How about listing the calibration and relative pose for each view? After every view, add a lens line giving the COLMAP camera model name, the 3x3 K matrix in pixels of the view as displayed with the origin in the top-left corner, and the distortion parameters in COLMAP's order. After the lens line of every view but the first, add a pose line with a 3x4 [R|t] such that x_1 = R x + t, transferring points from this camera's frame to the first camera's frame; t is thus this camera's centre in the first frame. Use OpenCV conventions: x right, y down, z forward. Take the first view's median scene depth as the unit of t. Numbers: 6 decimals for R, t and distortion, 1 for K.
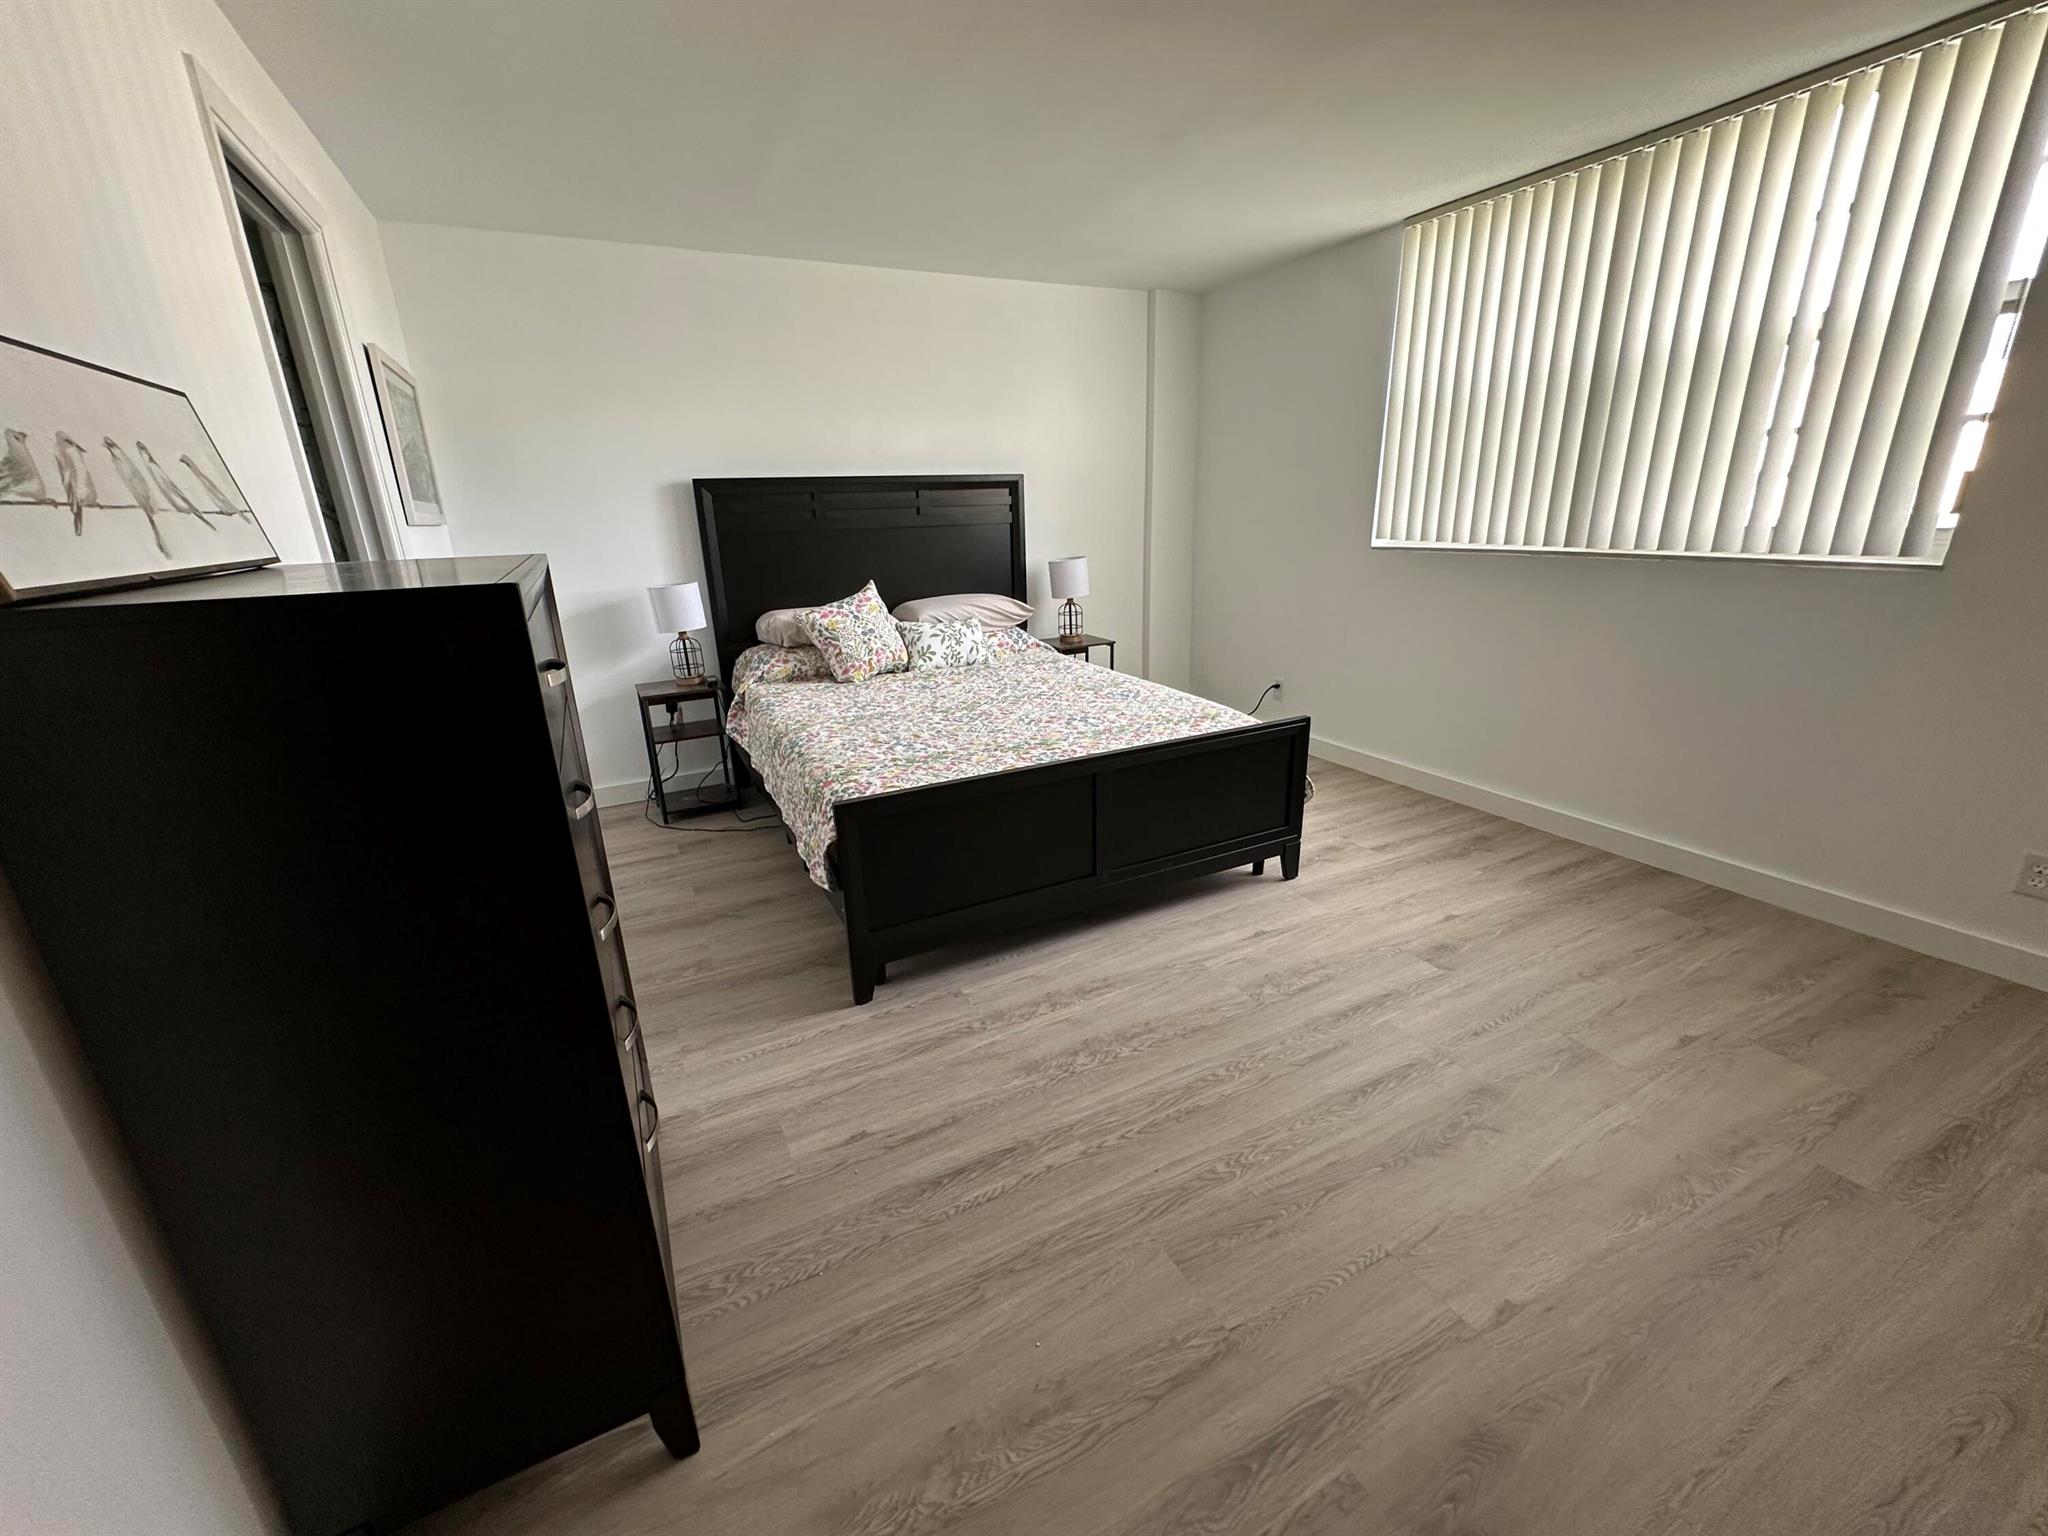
lens RADIAL K [[814.4, 0, 1023.8], [0, 814.4, 768.4], [0, 0, 1]] dist [-0.000635, 0.000583]
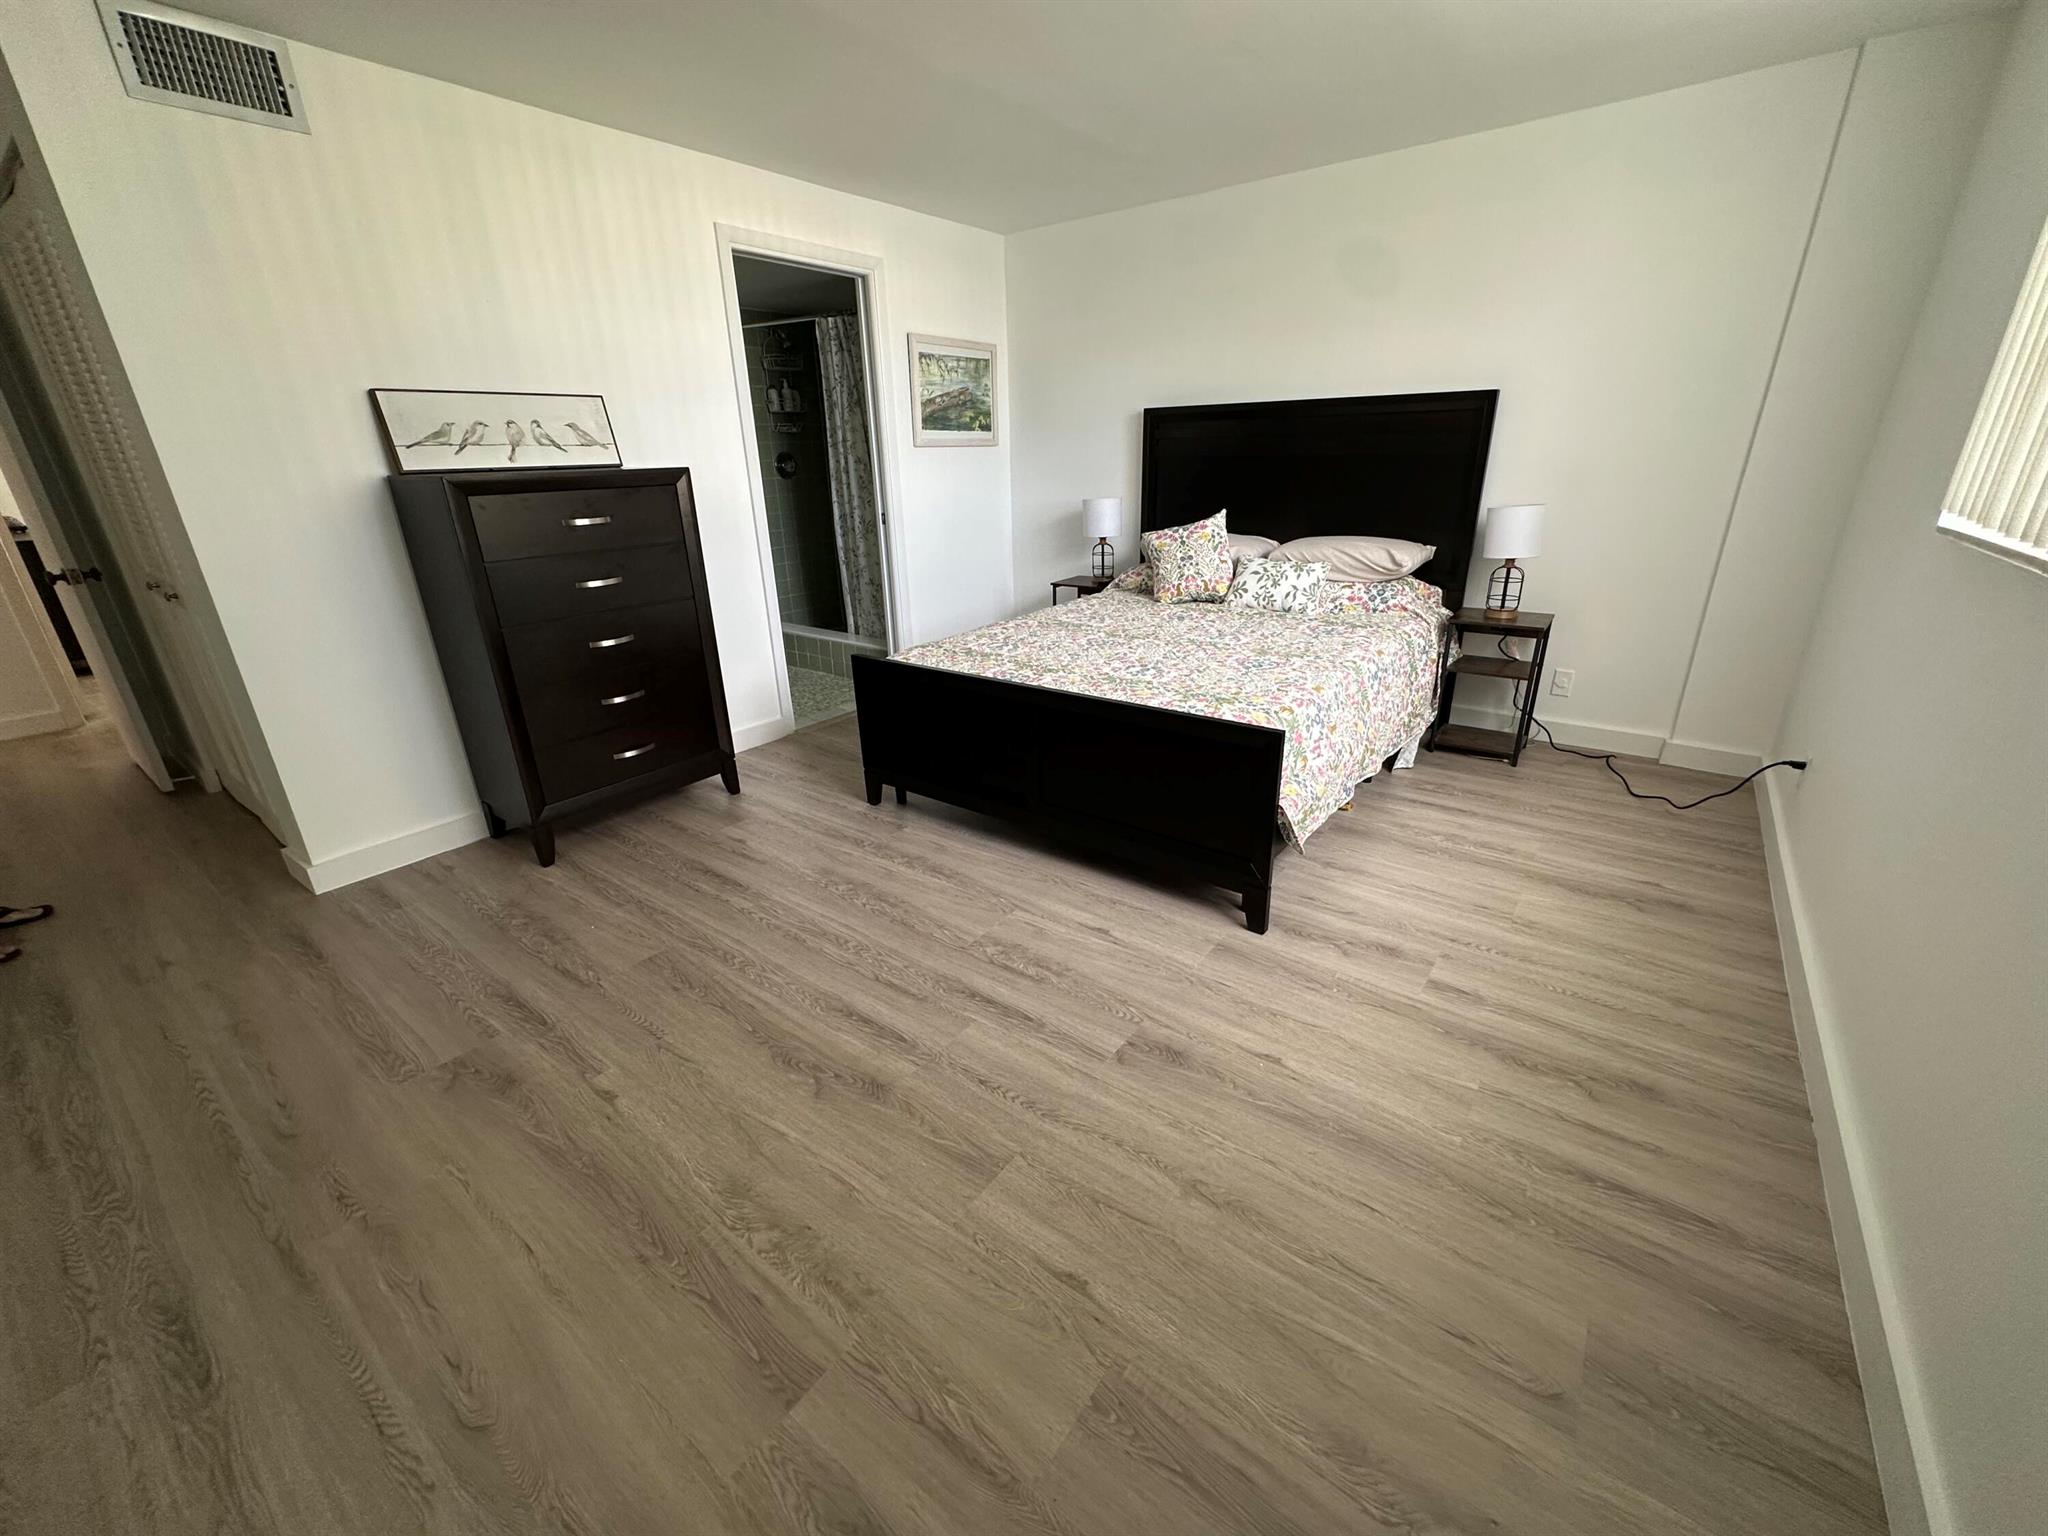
lens RADIAL K [[814.4, 0, 1031.5], [0, 814.4, 769.7], [0, 0, 1]] dist [-0.000635, 0.000583]
pose [[0.442795, 0.347268, -0.826642, 0.937110], [-0.266247, 0.931291, 0.248614, -0.167176], [0.856180, 0.110006, 0.504831, 0.455751]]
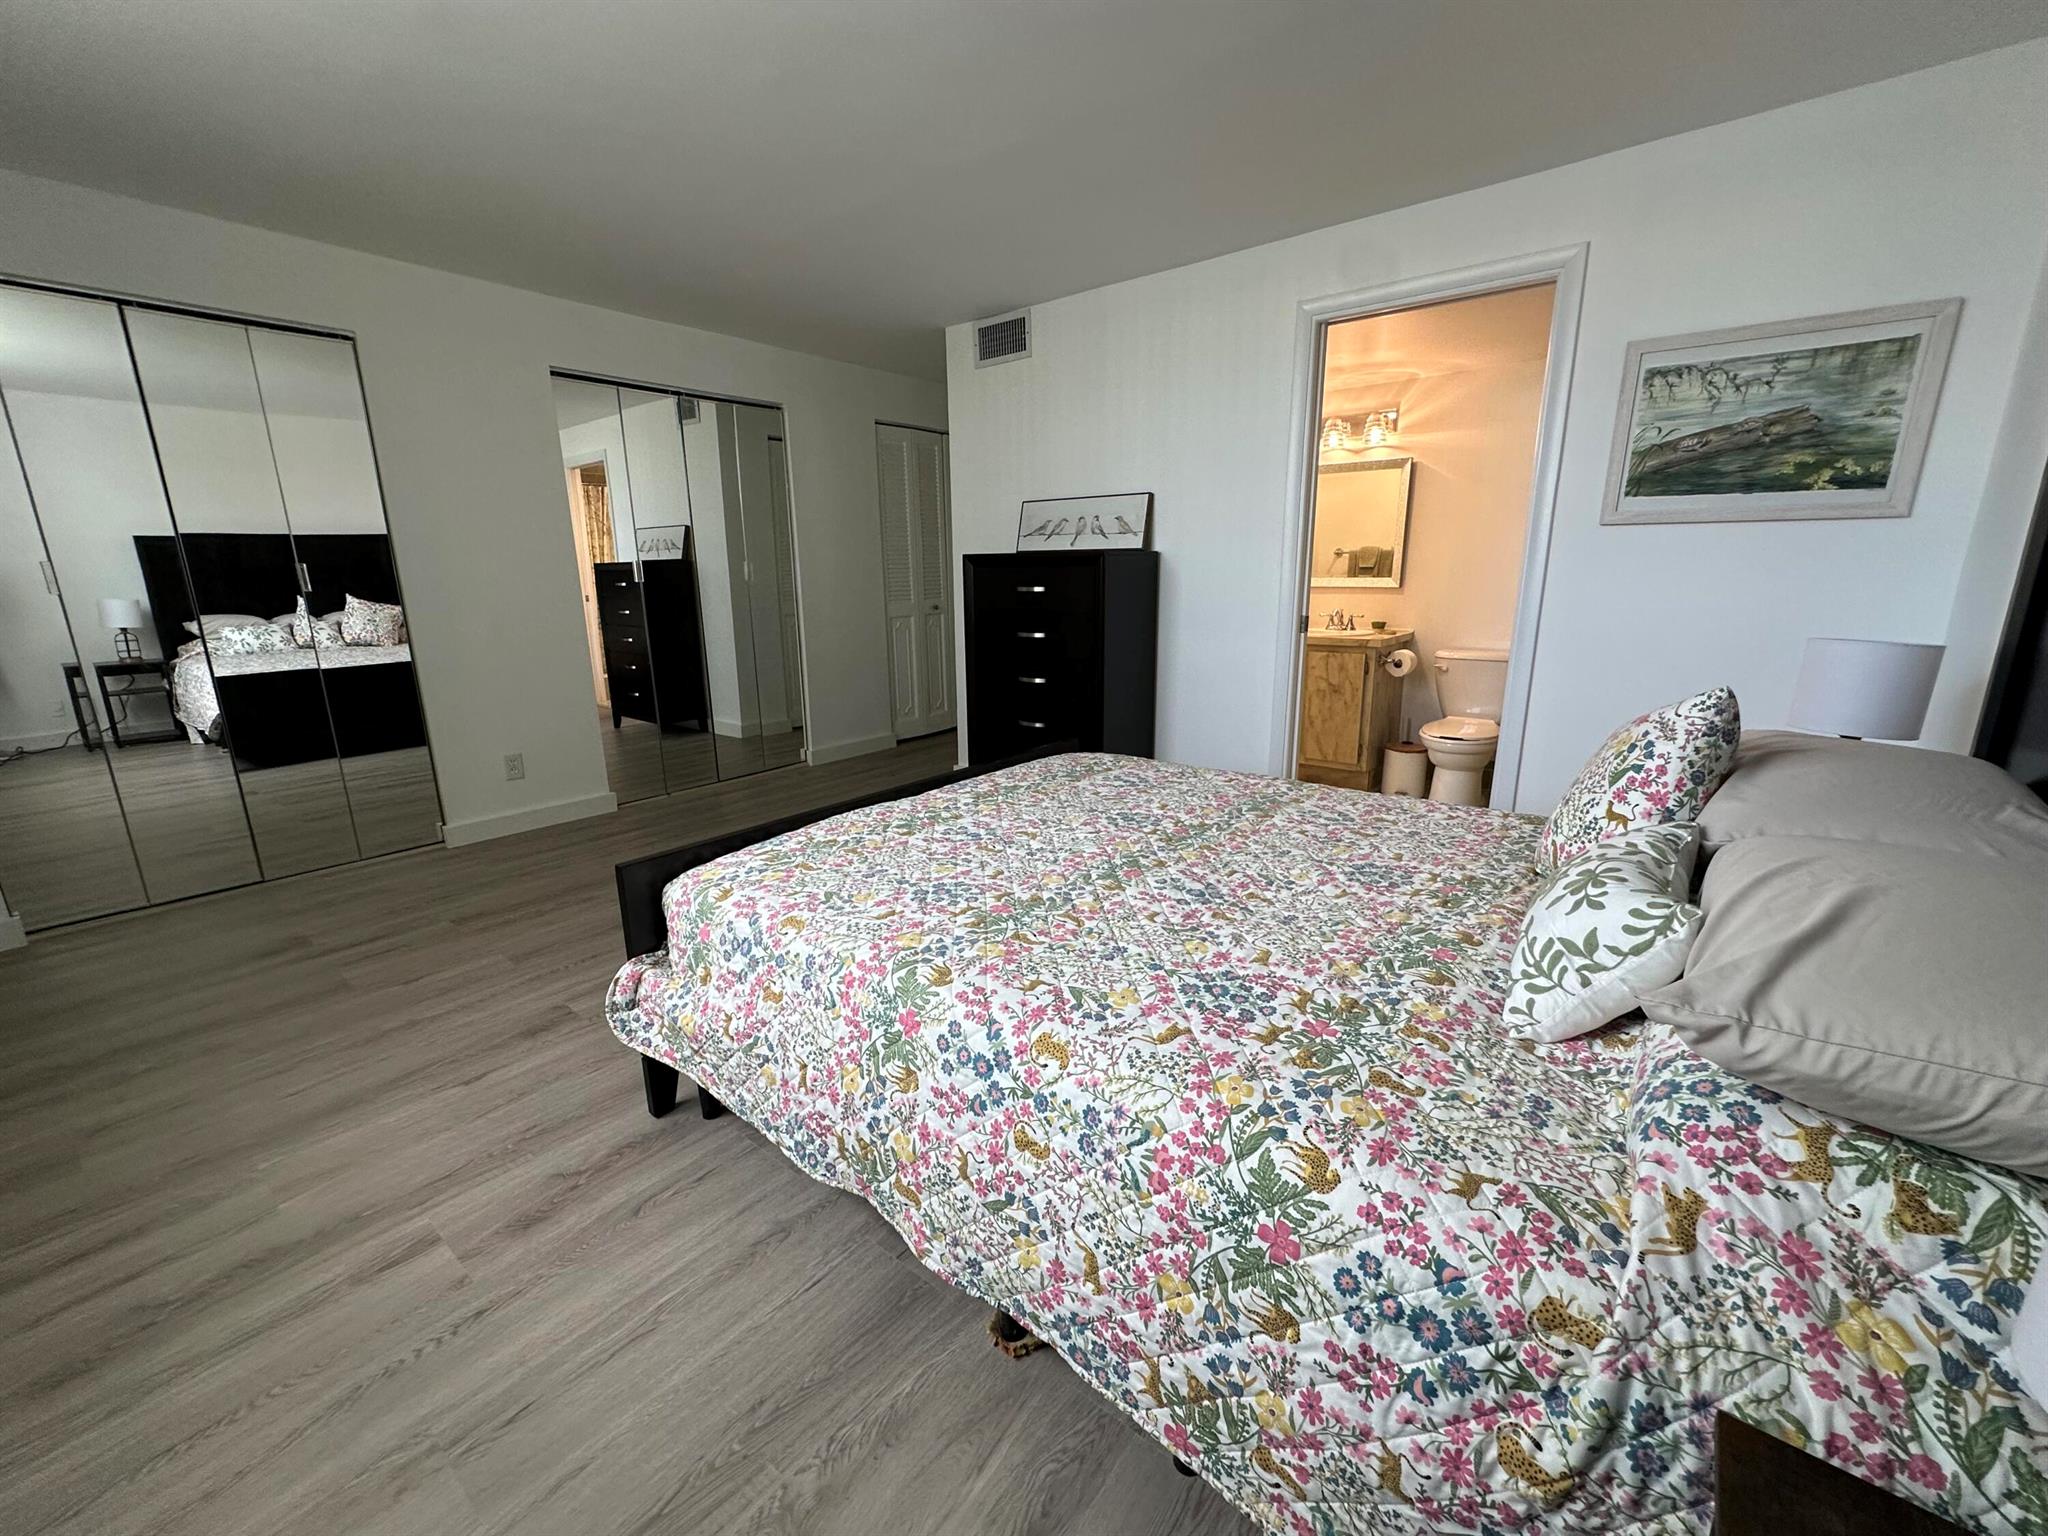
lens RADIAL K [[814.4, 0, 1019.6], [0, 814.4, 771.2], [0, 0, 1]] dist [-0.000635, 0.000583]
pose [[-0.911774, 0.137625, -0.386947, 0.321496], [-0.091274, 0.850714, 0.517643, -0.502587], [0.400422, 0.507291, -0.763098, 1.657933]]
